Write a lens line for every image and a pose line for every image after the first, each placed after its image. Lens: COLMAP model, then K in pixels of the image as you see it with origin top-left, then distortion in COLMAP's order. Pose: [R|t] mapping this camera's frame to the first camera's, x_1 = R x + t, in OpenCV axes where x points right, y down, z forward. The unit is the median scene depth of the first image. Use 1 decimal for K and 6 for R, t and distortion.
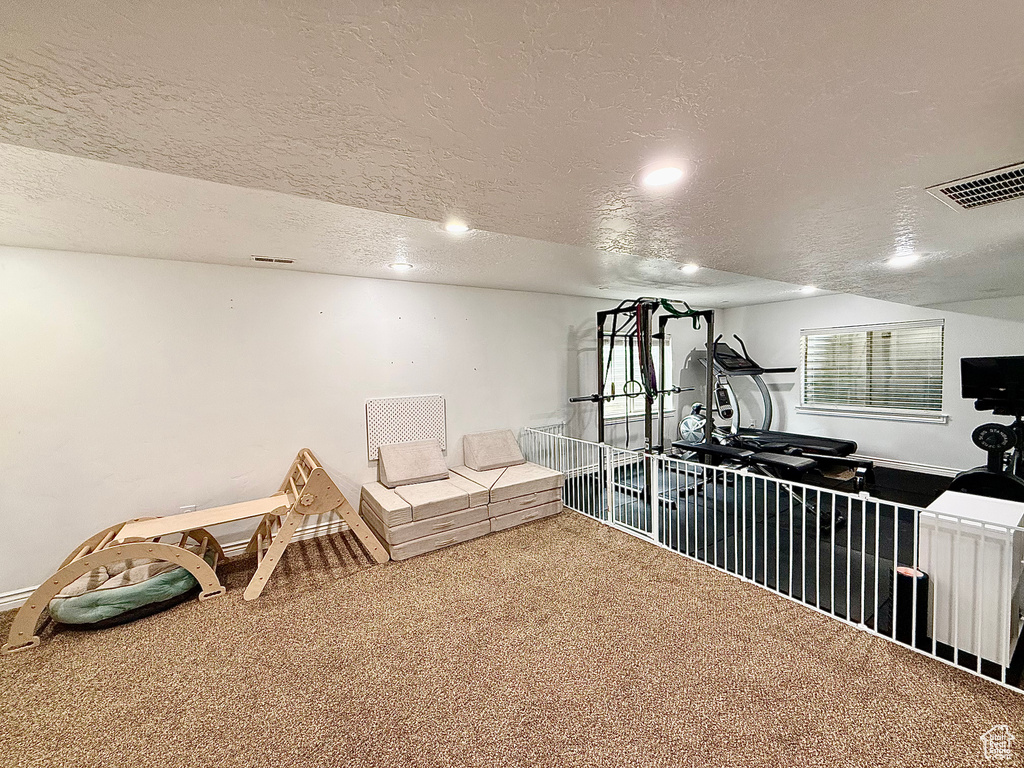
lens RADIAL K [[408.5, 0, 509.9], [0, 408.5, 383.8], [0, 0, 1]] dist [0.002889, 0.000066]
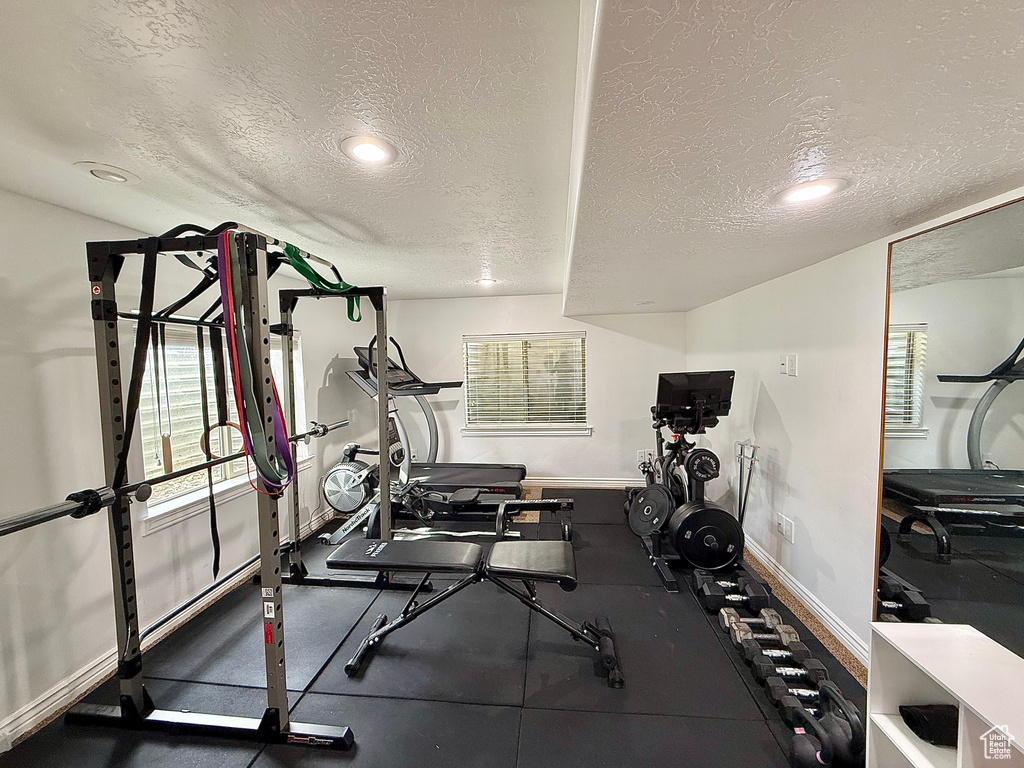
lens RADIAL K [[408.5, 0, 509.9], [0, 408.5, 383.8], [0, 0, 1]] dist [0.002889, 0.000066]
pose [[0.637597, -0.034241, 0.769608, 0.153976], [0.044467, 0.998982, 0.007606, -0.041700], [-0.769085, 0.029372, 0.638471, 0.463421]]
